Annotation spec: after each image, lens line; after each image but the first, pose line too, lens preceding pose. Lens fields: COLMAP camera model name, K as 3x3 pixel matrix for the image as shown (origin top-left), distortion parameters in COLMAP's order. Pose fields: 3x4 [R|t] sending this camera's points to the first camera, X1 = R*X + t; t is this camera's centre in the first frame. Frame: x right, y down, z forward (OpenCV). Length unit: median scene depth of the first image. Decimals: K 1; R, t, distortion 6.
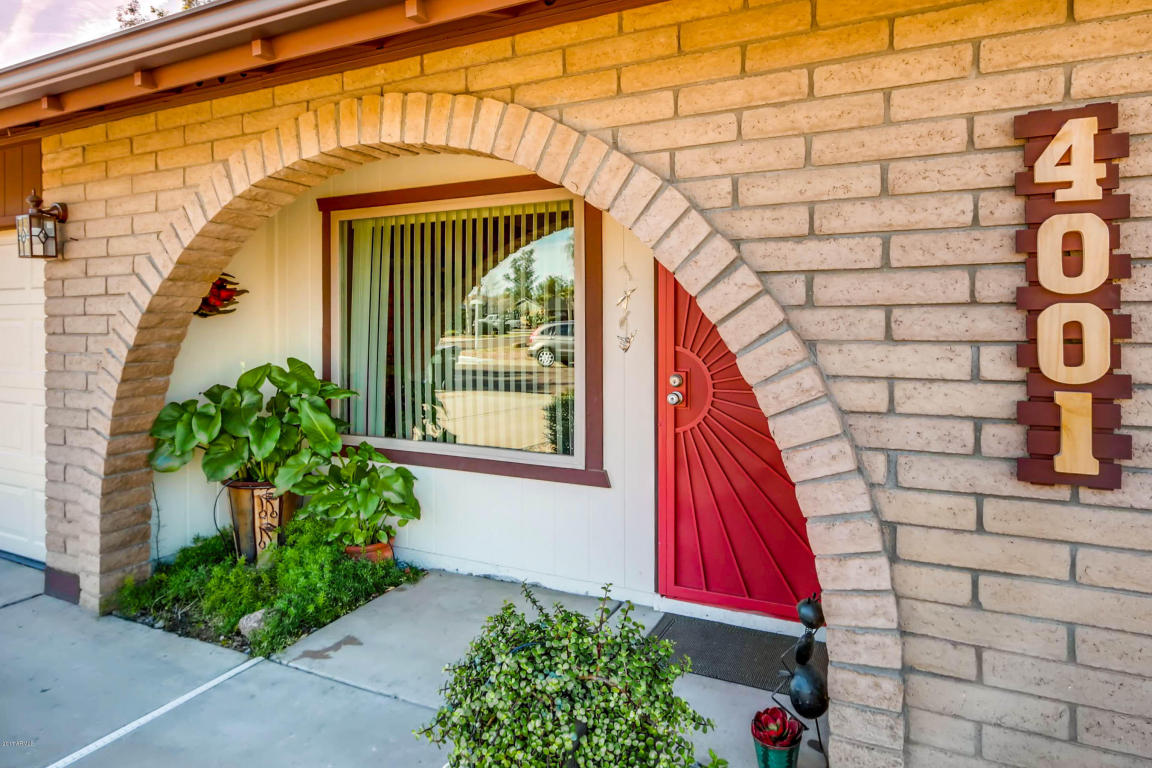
lens RADIAL K [[645.1, 0, 577.8], [0, 645.1, 322.3], [0, 0, 1]] dist [0.001355, 0.000621]
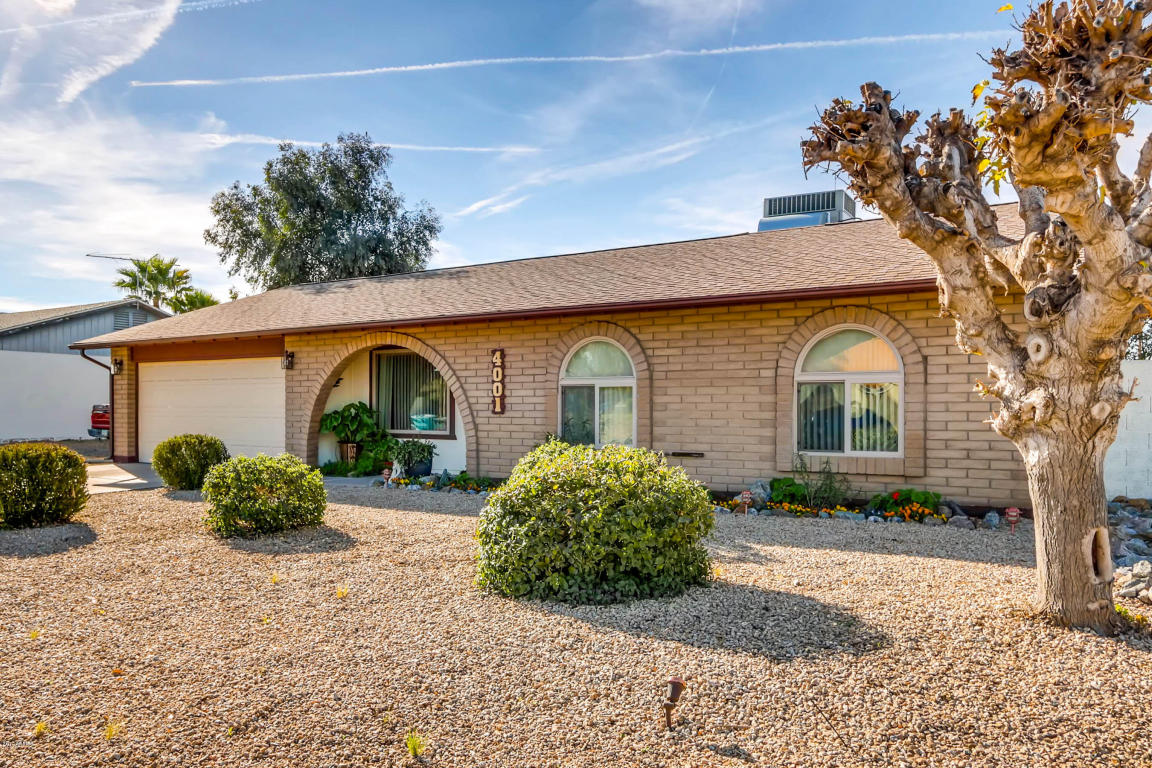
lens RADIAL K [[788.2, 0, 574.7], [0, 788.2, 398.4], [0, 0, 1]] dist [0.008566, 0.002097]
pose [[0.995080, 0.000732, -0.099073, 1.828798], [-0.001681, 0.999954, -0.009495, 0.151830], [0.099061, 0.009615, 0.995035, -5.108310]]
